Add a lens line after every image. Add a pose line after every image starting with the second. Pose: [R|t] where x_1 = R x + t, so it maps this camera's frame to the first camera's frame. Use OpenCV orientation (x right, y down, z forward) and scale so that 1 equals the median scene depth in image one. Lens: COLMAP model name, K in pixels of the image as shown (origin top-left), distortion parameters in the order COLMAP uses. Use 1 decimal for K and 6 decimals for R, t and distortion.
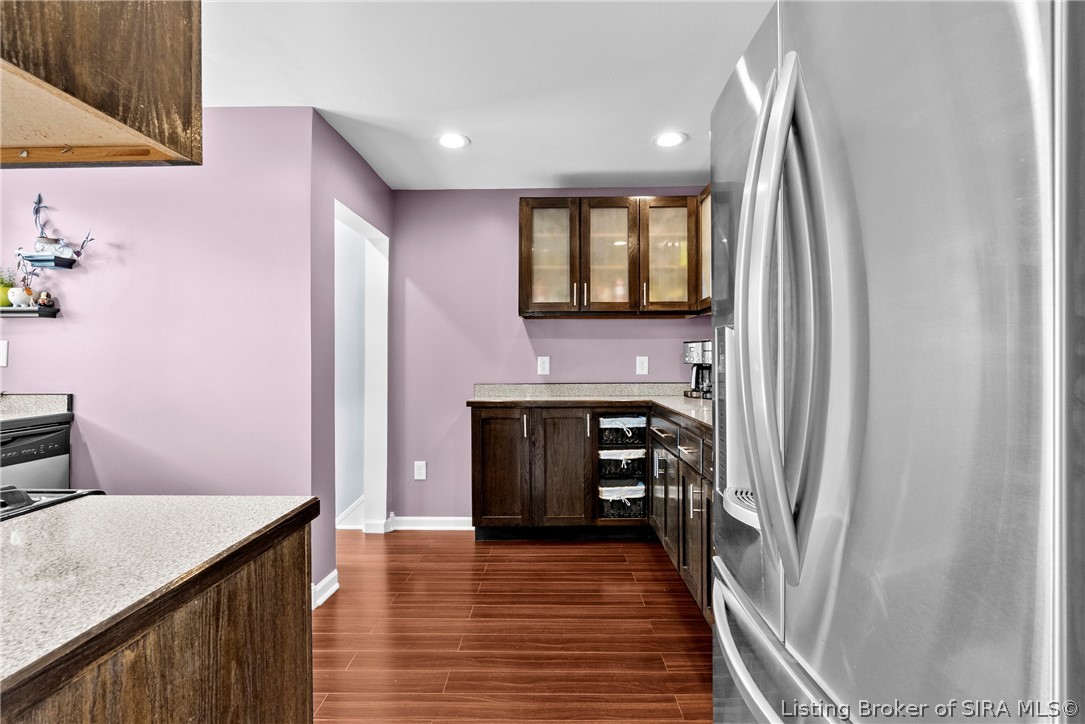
lens RADIAL K [[501.4, 0, 551.4], [0, 501.4, 357.7], [0, 0, 1]] dist [-0.006871, 0.002250]
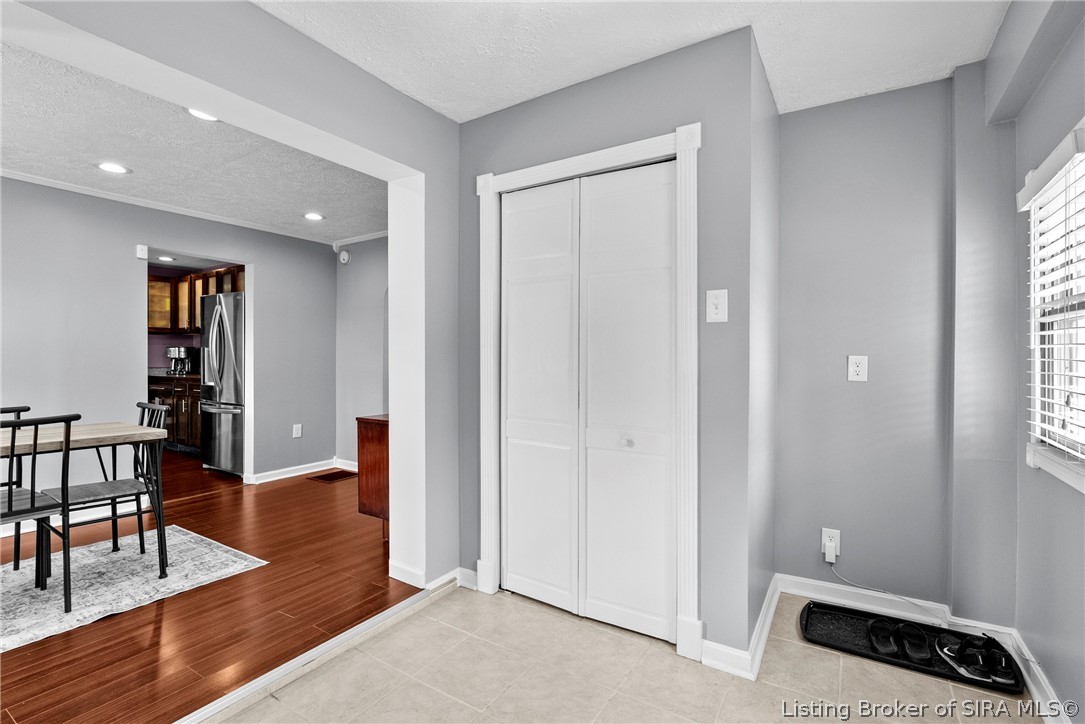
lens RADIAL K [[501.4, 0, 537.7], [0, 501.4, 363.9], [0, 0, 1]] dist [-0.006871, 0.002250]
pose [[0.541535, 0.000978, 0.840678, -0.659346], [-0.002720, 0.999996, 0.000589, 0.032585], [-0.840674, -0.002606, 0.541535, -1.435509]]
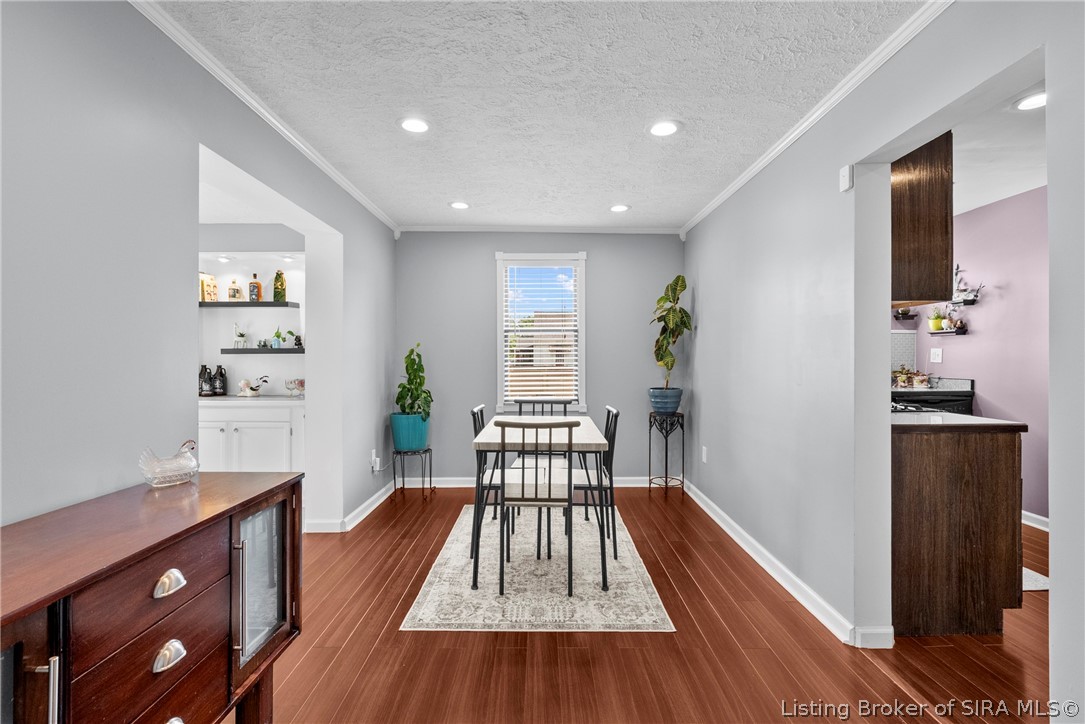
lens RADIAL K [[501.4, 0, 550.2], [0, 501.4, 360.5], [0, 0, 1]] dist [-0.006871, 0.002250]
pose [[0.021736, 0.005523, -0.999748, 0.540213], [0.000163, 0.999985, 0.005528, -0.000647], [0.999764, -0.000283, 0.021735, -0.361519]]
